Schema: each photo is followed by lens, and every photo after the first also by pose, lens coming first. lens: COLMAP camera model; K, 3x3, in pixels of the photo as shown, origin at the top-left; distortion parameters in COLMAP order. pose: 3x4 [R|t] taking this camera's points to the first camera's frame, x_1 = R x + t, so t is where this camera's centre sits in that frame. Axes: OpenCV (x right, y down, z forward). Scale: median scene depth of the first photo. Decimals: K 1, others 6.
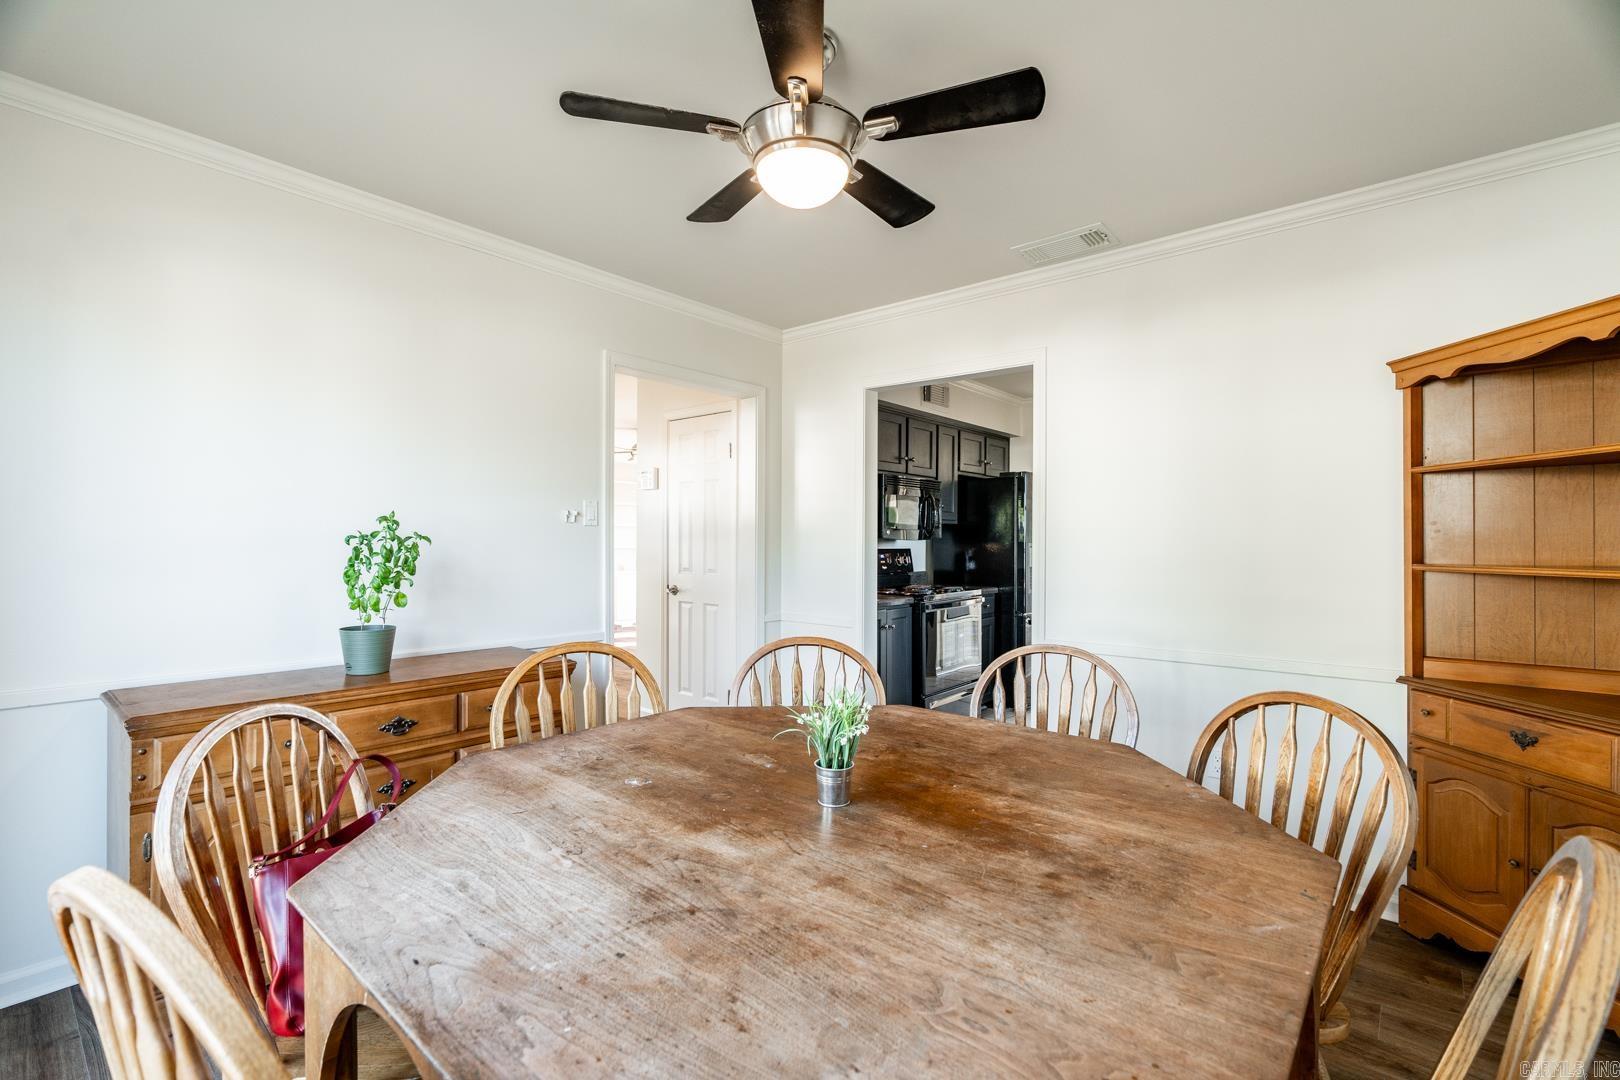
lens RADIAL K [[727.7, 0, 810.0], [0, 727.7, 540.0], [0, 0, 1]] dist [0.000149, 0.000034]
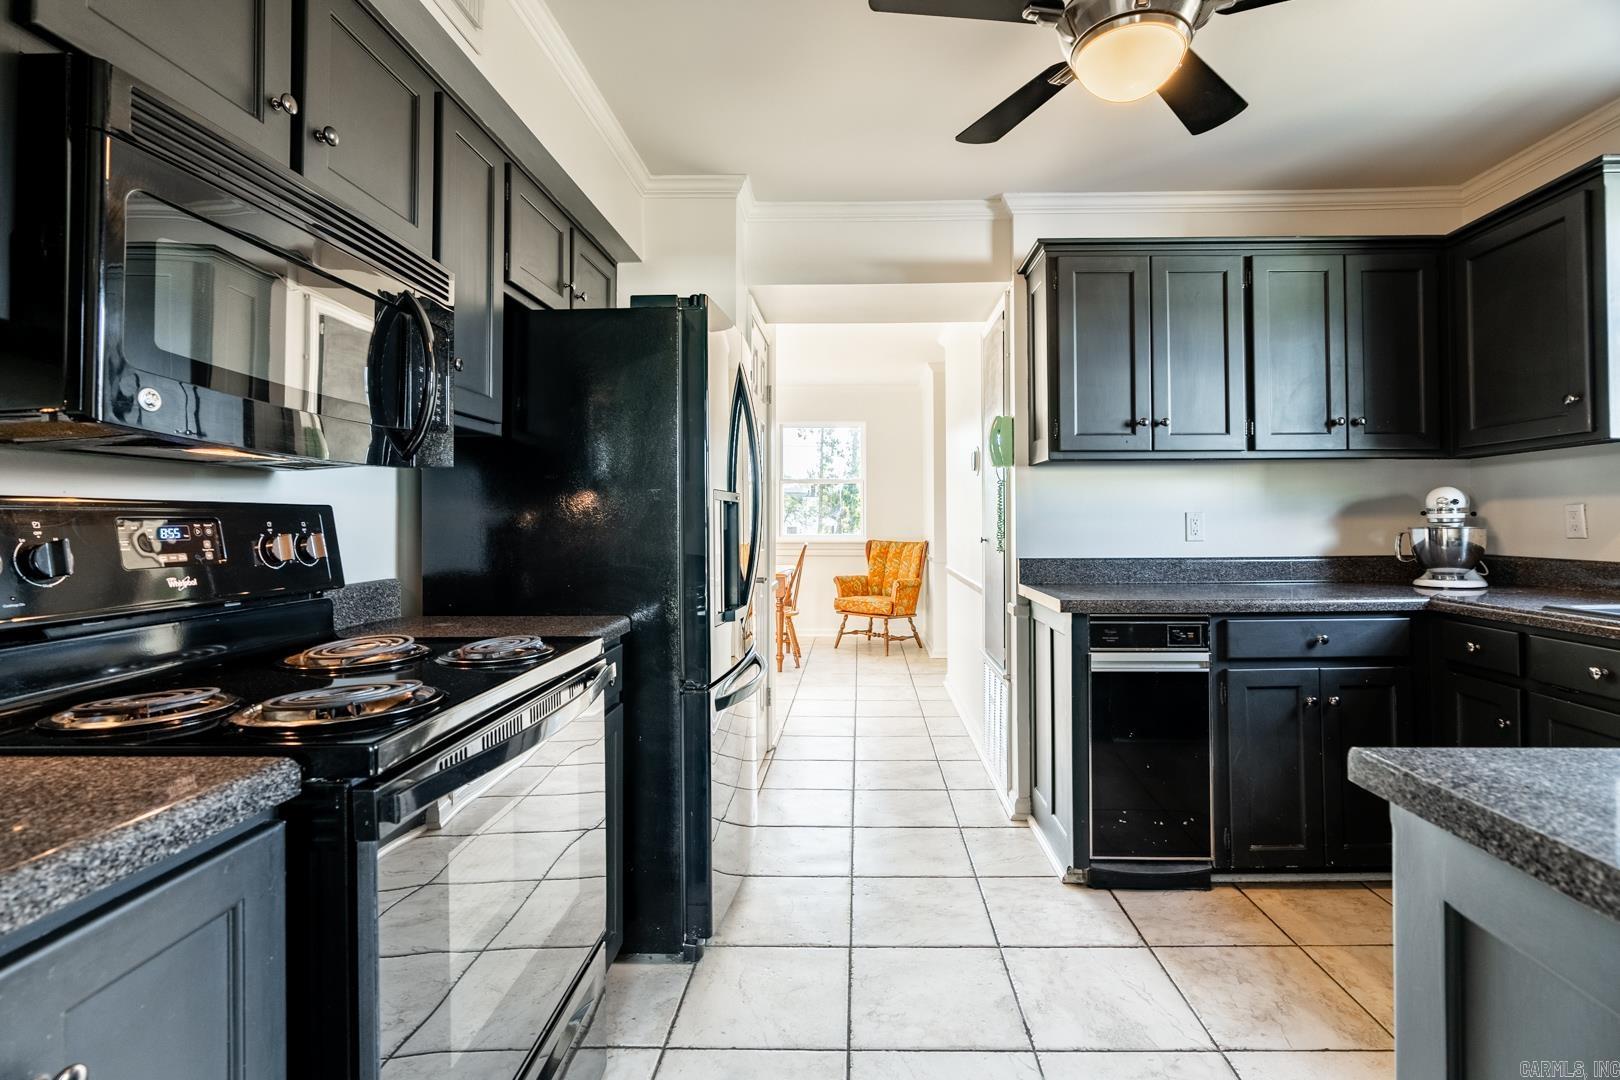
lens RADIAL K [[720.5, 0, 814.2], [0, 720.5, 498.8], [0, 0, 1]] dist [0.000118, 0.000012]
pose [[0.786819, 0.009401, 0.617112, 0.113176], [-0.004554, 0.999945, -0.009426, 0.011511], [-0.617167, 0.004606, 0.786819, 0.665270]]
